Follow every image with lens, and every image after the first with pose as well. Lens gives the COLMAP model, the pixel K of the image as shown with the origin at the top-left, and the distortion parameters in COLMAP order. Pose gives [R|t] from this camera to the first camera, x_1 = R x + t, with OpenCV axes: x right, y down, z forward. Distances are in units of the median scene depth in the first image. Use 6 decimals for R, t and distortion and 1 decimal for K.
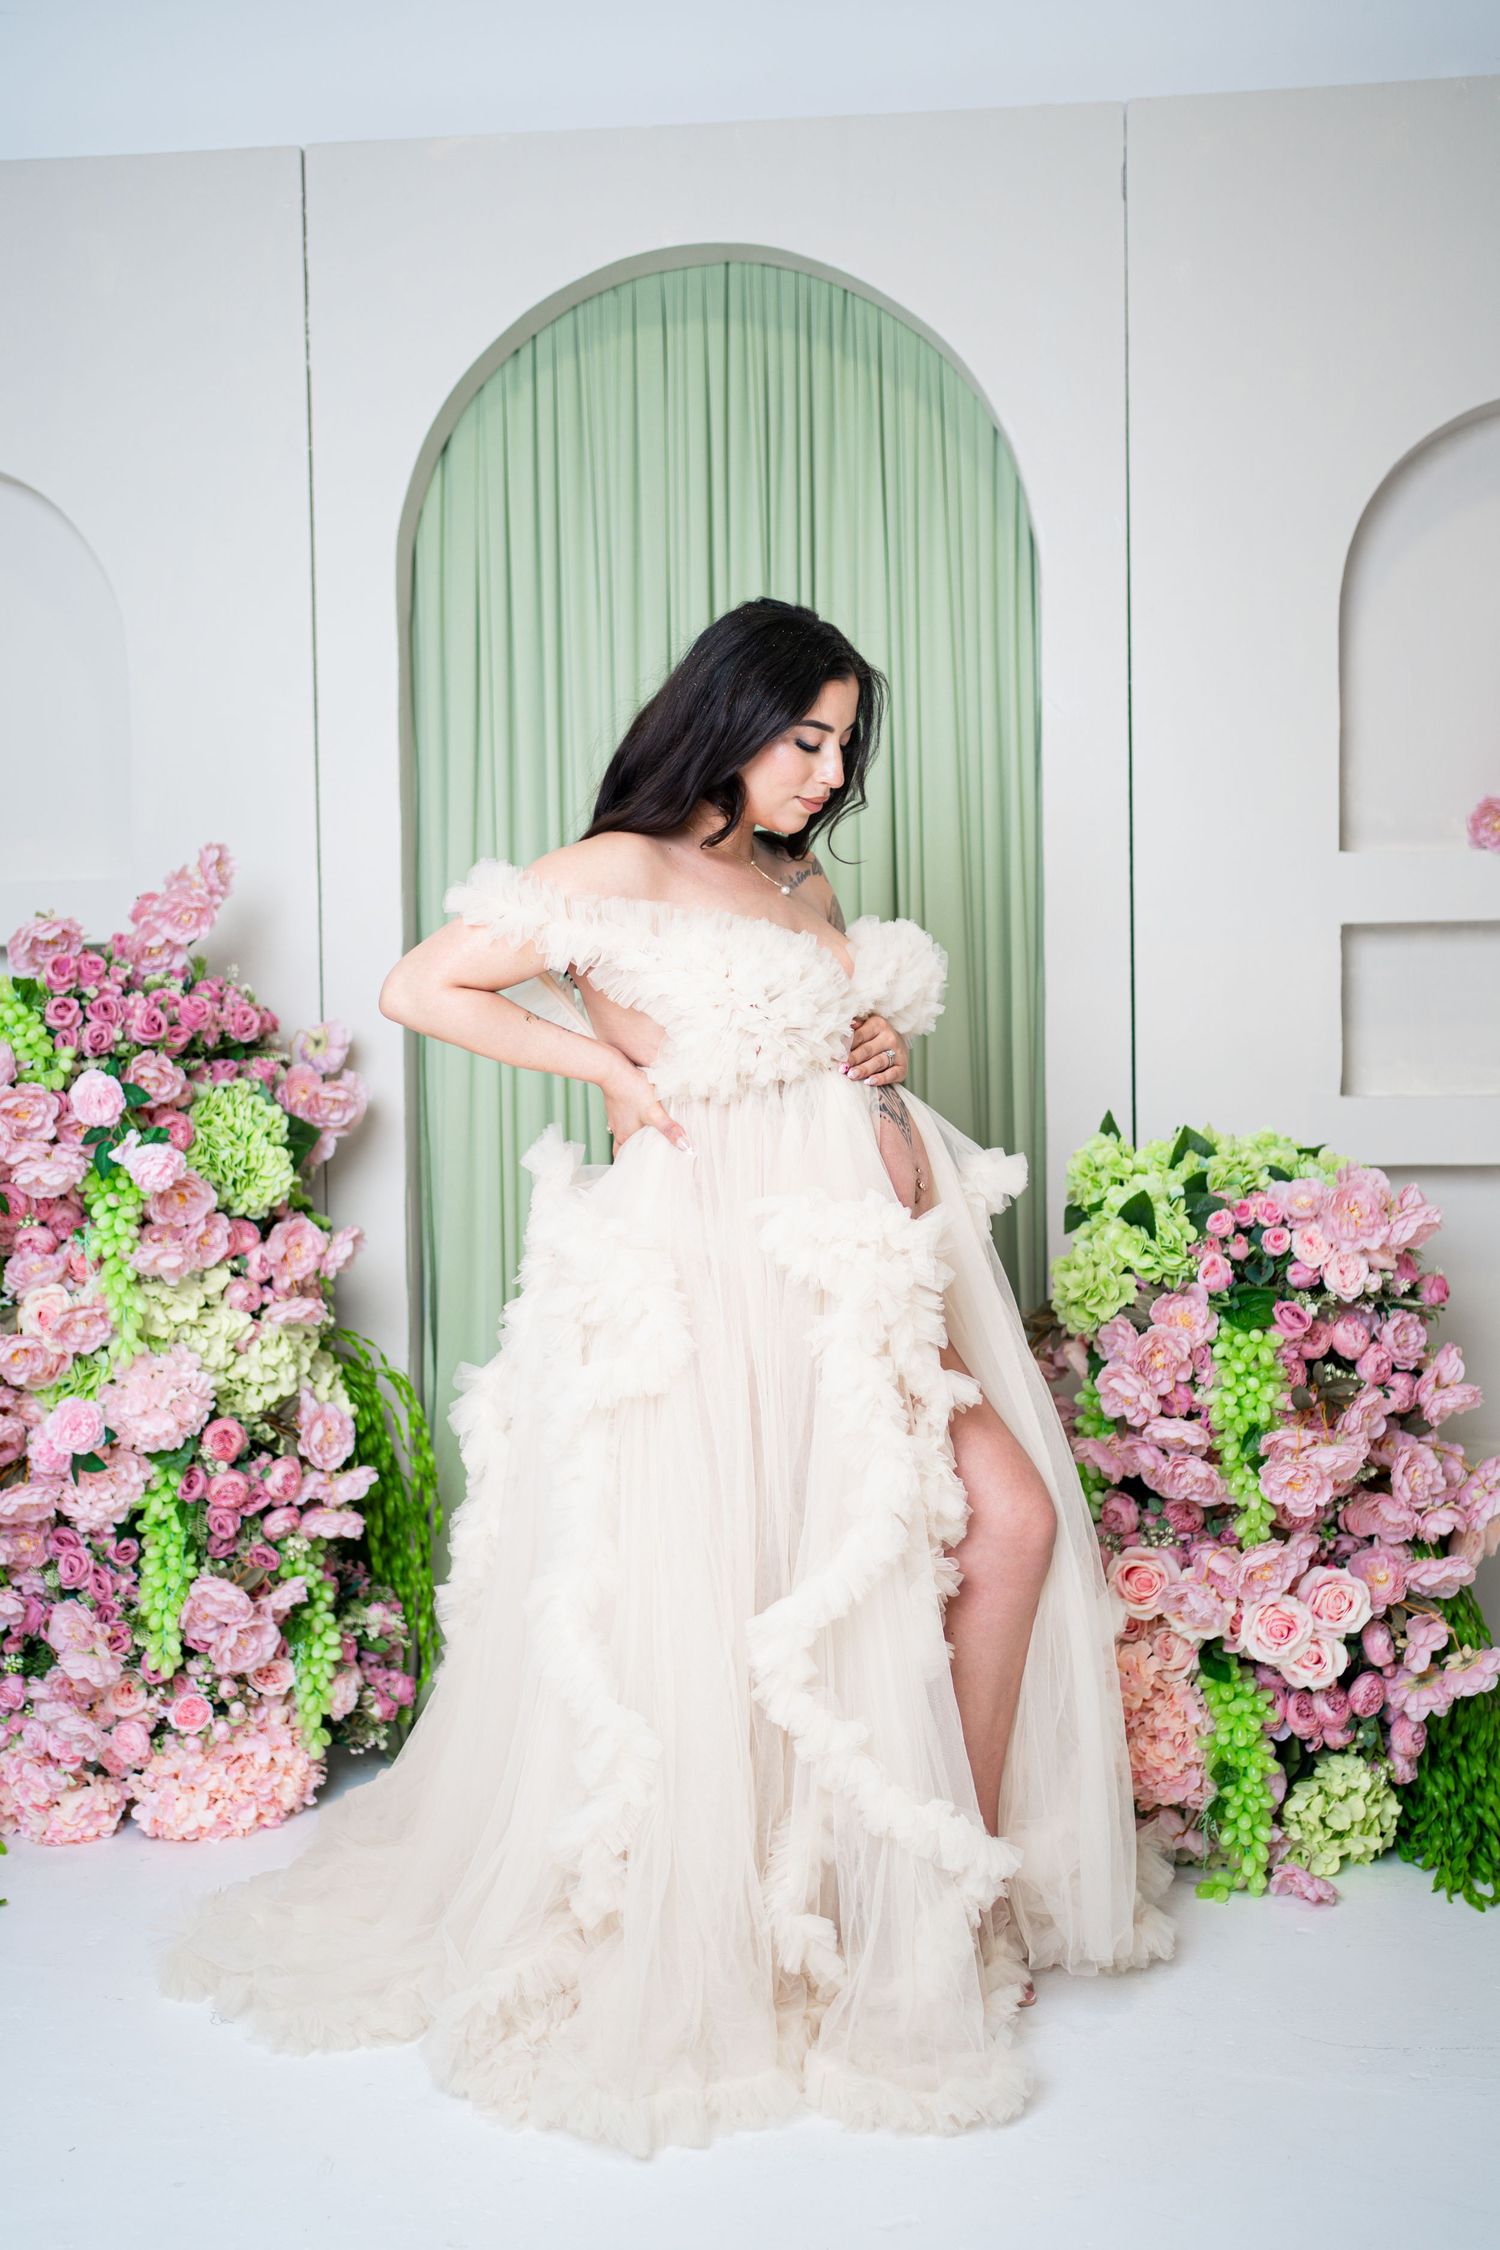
lens RADIAL K [[2321.8, 0, 750.0], [0, 2321.8, 1125.0], [0, 0, 1]] dist [-0.011771, 0.106370]
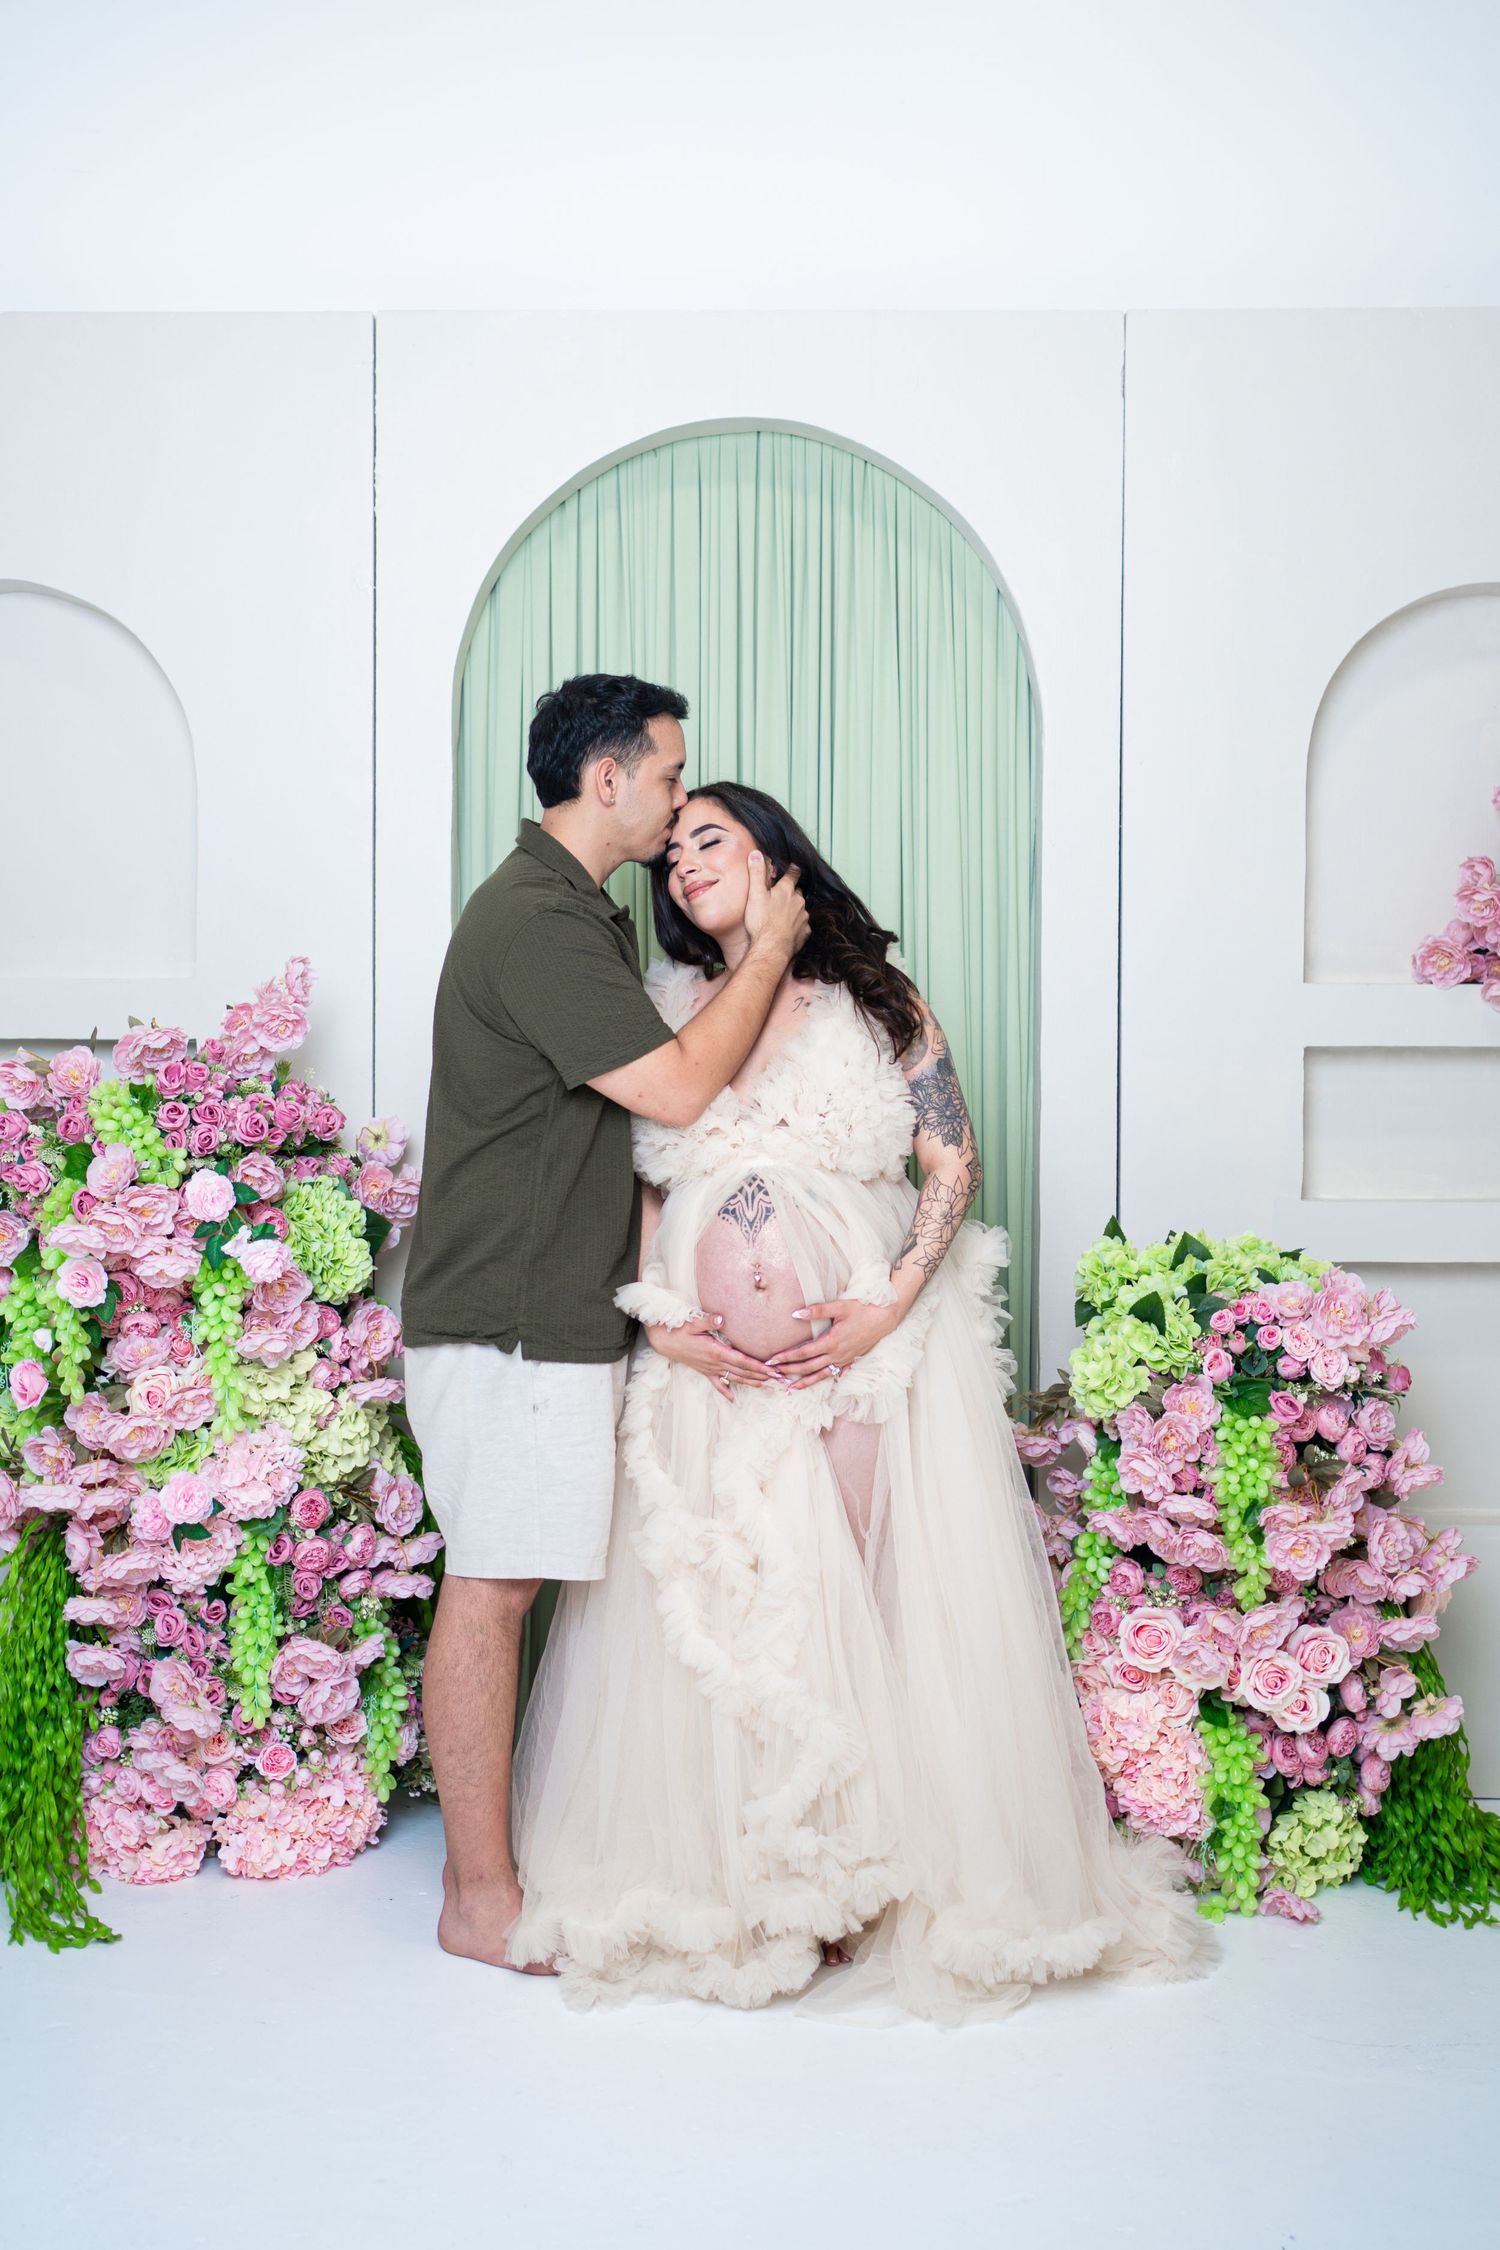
lens RADIAL K [[2321.8, 0, 750.0], [0, 2321.8, 1125.0], [0, 0, 1]] dist [-0.011771, 0.106370]
pose [[0.996372, 0.015253, 0.083728, -0.117485], [-0.014222, 0.999816, -0.012896, -0.033910], [-0.083909, 0.011659, 0.996405, -0.106567]]
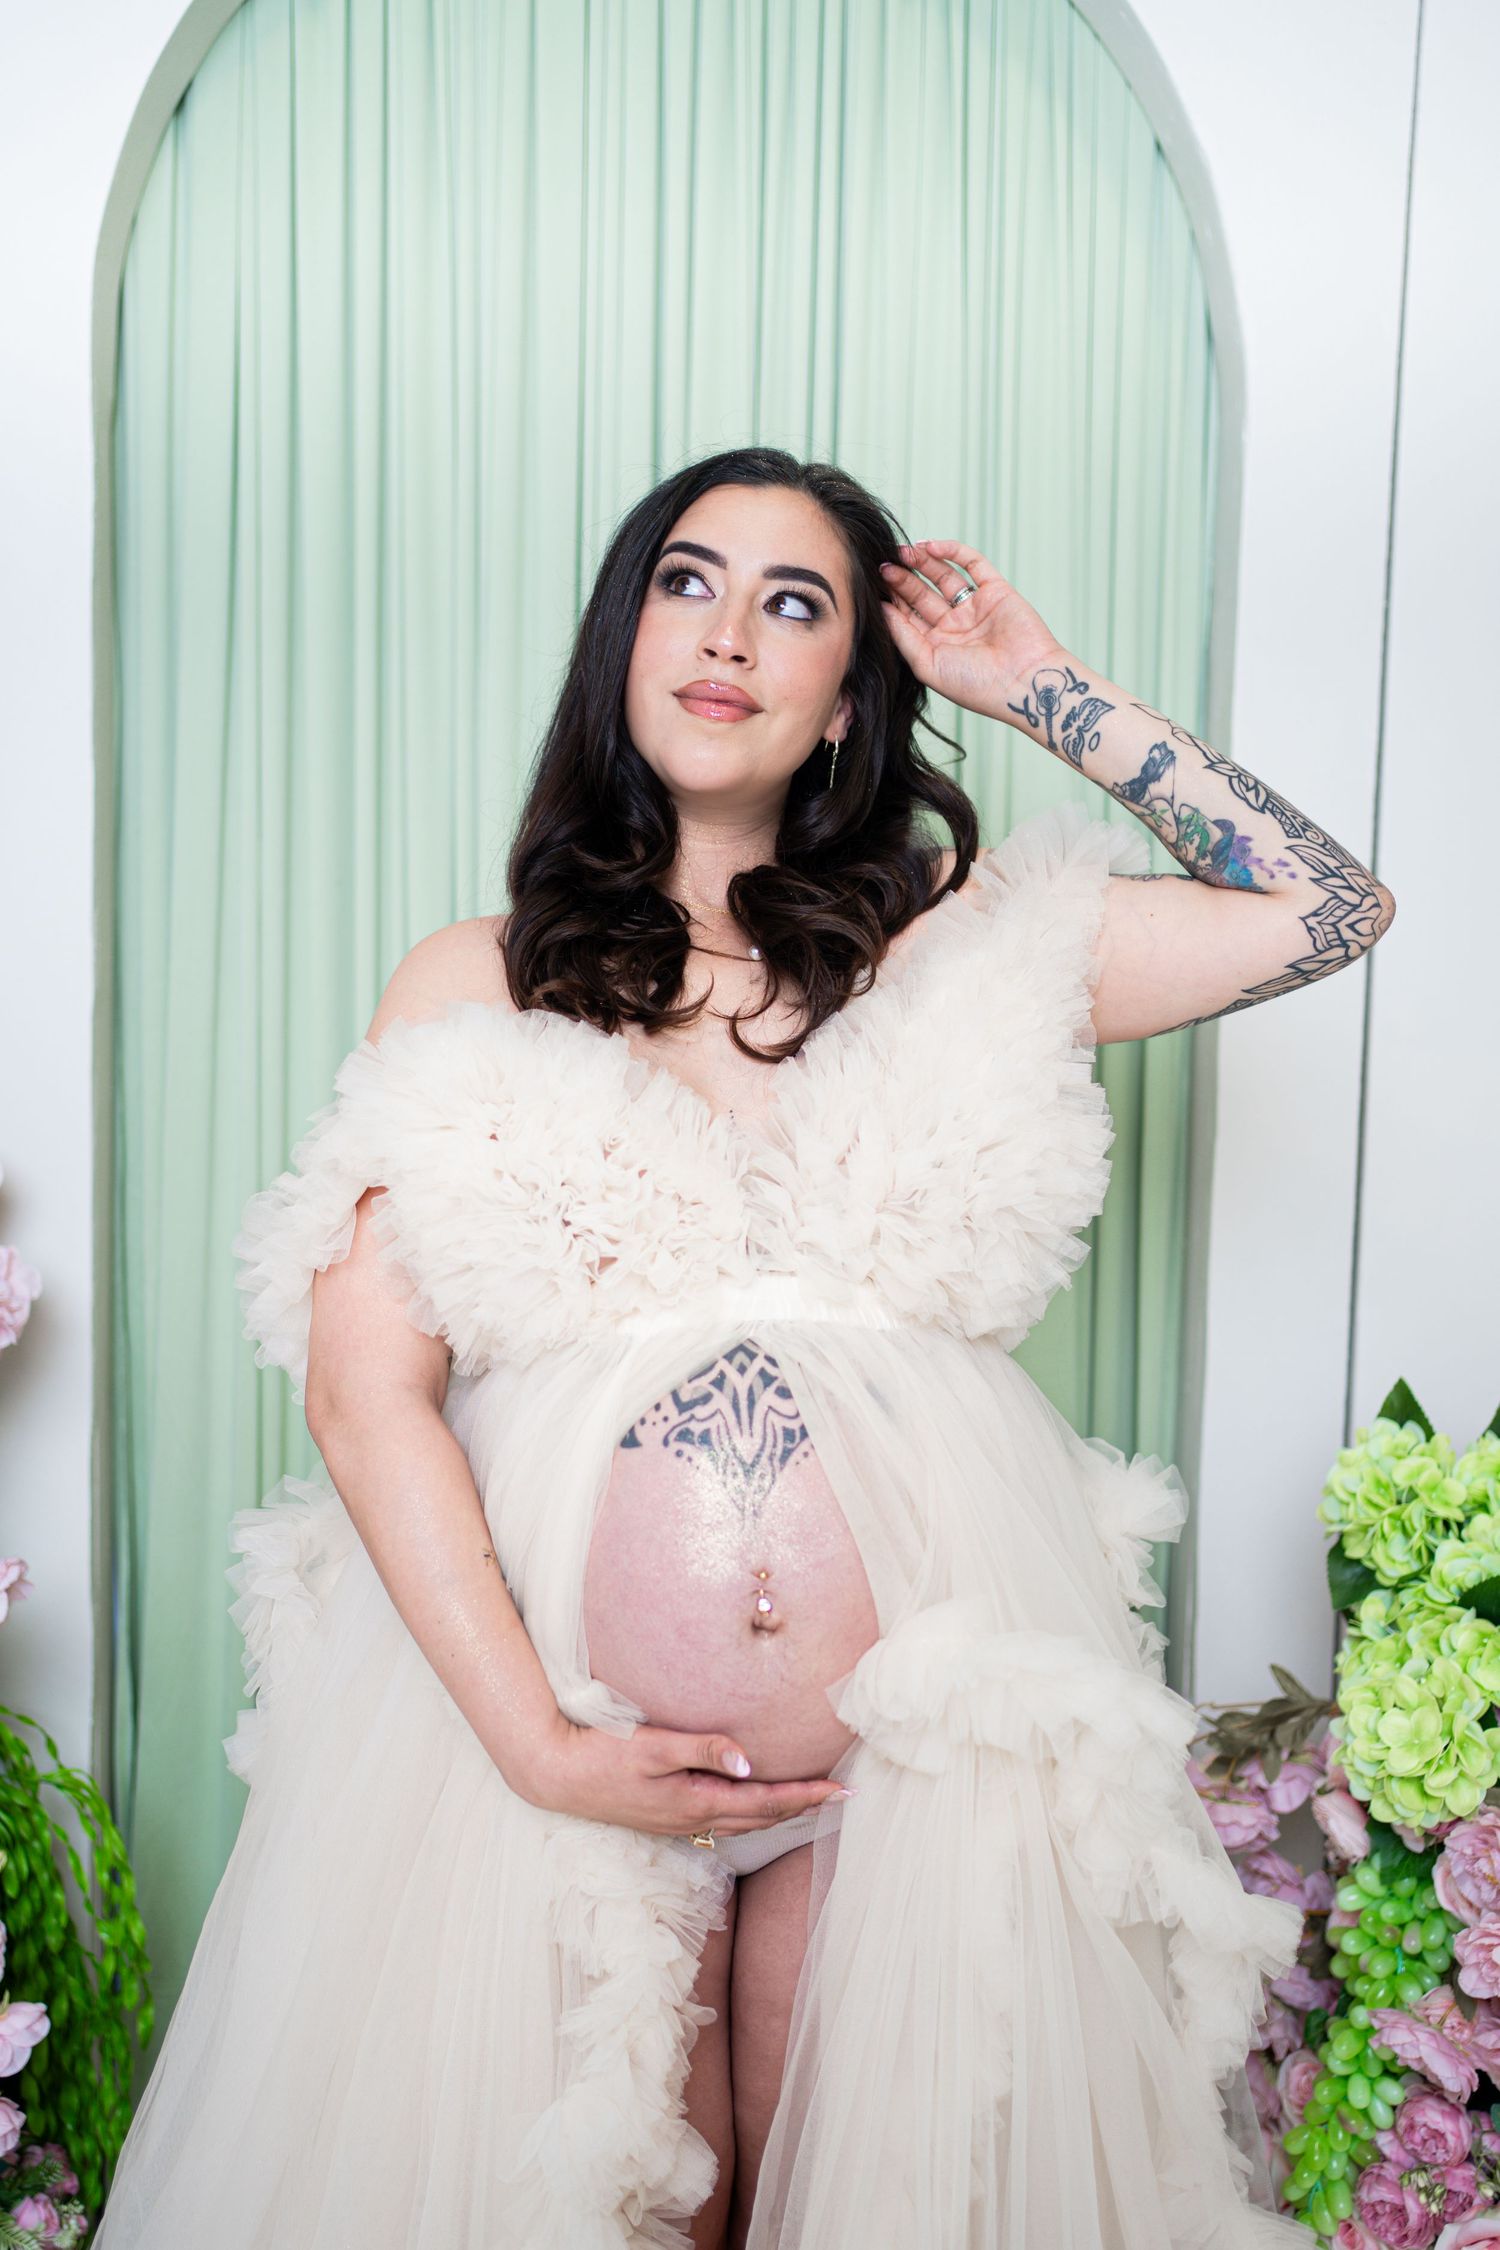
lens RADIAL K [[2466.2, 0, 753.3], [0, 2466.2, 1174.0], [0, 0, 1]] dist [-0.001164, 0.009819]
pose [[0.987869, 0.022612, 0.153637, -0.095638], [-0.032030, 0.997738, 0.059101, -0.087853], [-0.151953, -0.063305, 0.986358, 0.445146]]
